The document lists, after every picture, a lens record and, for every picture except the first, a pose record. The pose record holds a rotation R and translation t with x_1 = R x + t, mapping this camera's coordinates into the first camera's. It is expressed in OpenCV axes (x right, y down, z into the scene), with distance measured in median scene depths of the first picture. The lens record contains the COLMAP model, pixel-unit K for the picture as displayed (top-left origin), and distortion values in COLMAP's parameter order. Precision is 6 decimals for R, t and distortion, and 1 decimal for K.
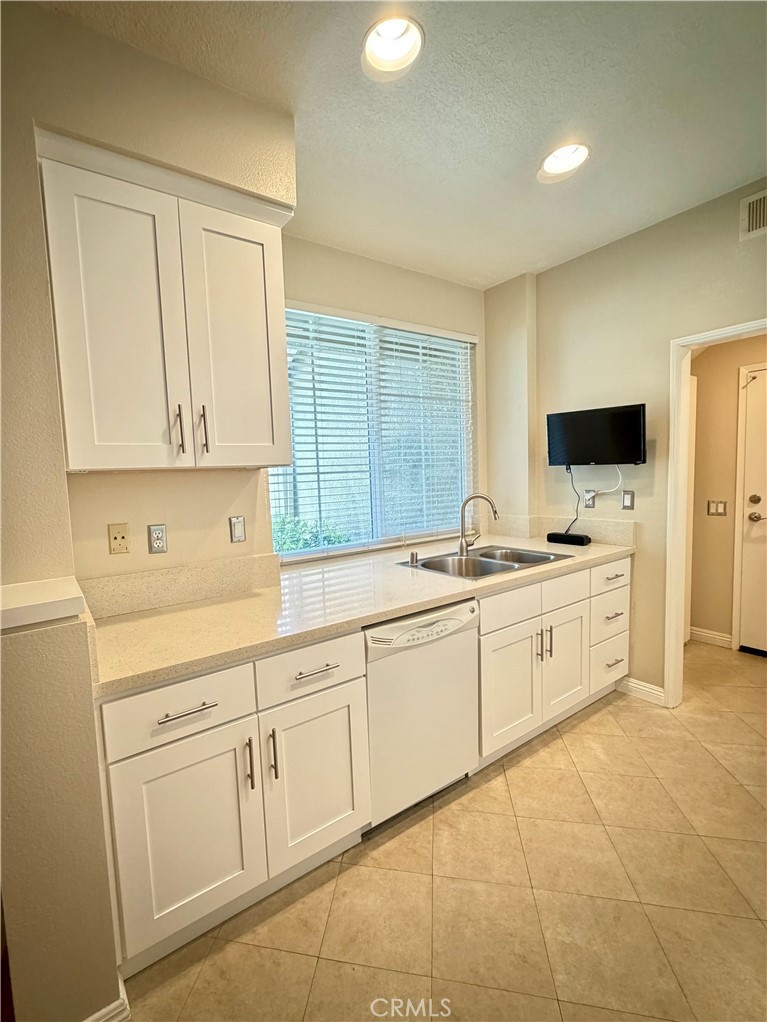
lens RADIAL K [[441.1, 0, 383.5], [0, 441.1, 511.0], [0, 0, 1]] dist [-0.001747, -0.000205]
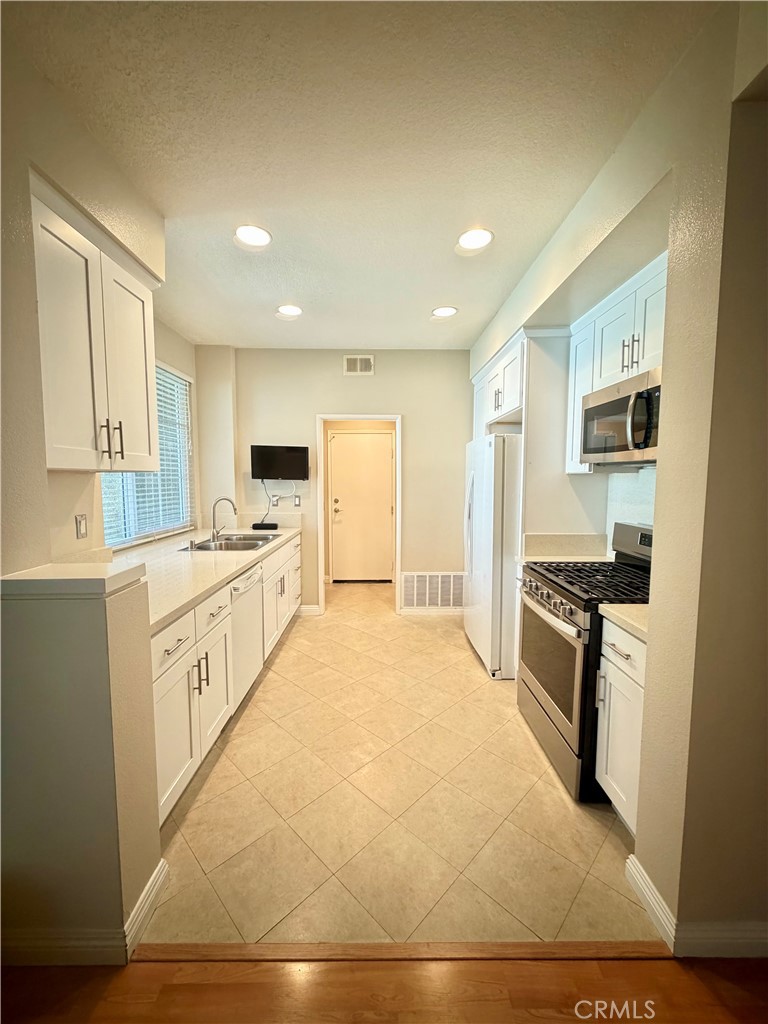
lens RADIAL K [[410.8, 0, 384.2], [0, 410.8, 508.7], [0, 0, 1]] dist [0.000179, 0.000017]
pose [[0.542524, -0.020653, 0.839786, -0.614123], [0.044949, 0.998979, -0.004470, 0.028025], [-0.838837, 0.040173, 0.542899, -0.152075]]
